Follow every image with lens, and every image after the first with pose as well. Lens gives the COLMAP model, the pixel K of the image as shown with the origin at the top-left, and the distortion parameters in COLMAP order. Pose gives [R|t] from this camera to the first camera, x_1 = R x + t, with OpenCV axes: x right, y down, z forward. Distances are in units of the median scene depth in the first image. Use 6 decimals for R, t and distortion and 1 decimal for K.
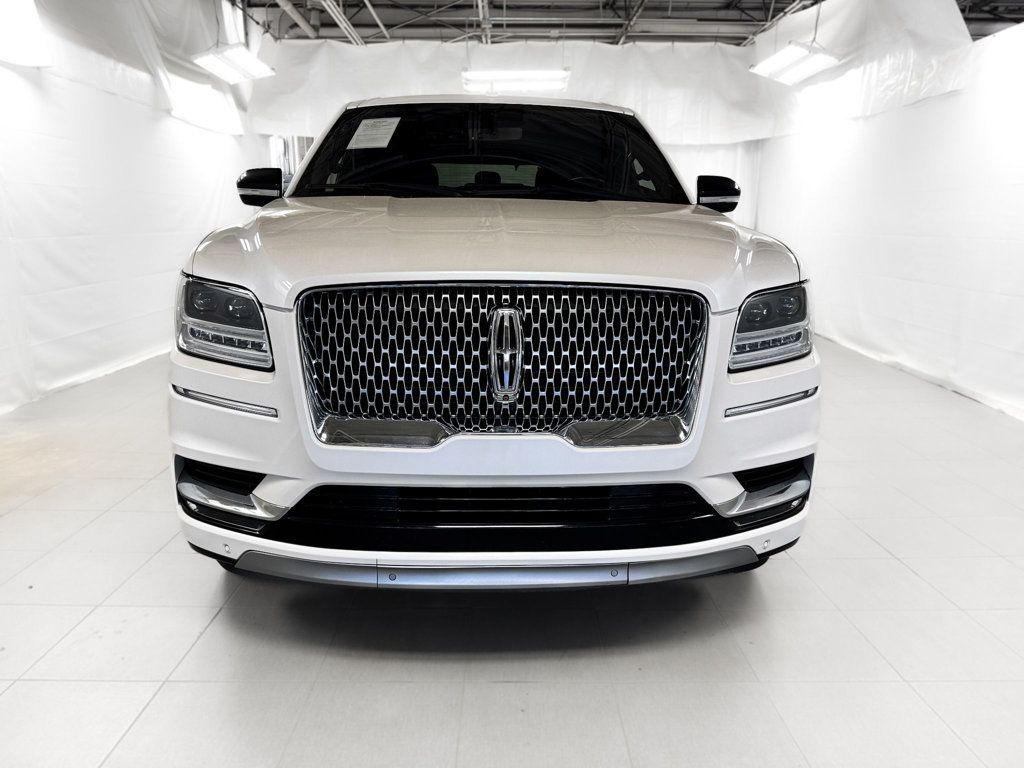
lens RADIAL K [[723.5, 0, 512.0], [0, 723.5, 384.0], [0, 0, 1]] dist [-0.000950, -0.005389]
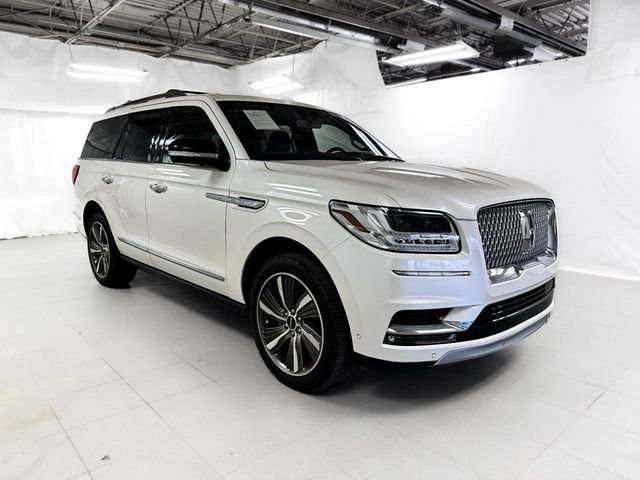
lens RADIAL K [[452.2, 0, 320.0], [0, 452.2, 240.0], [0, 0, 1]] dist [-0.000950, -0.005389]
pose [[0.756318, -0.109202, 0.645026, -0.395997], [0.146519, 0.989198, -0.004330, -0.029014], [-0.637585, 0.097783, 0.764149, 0.087053]]
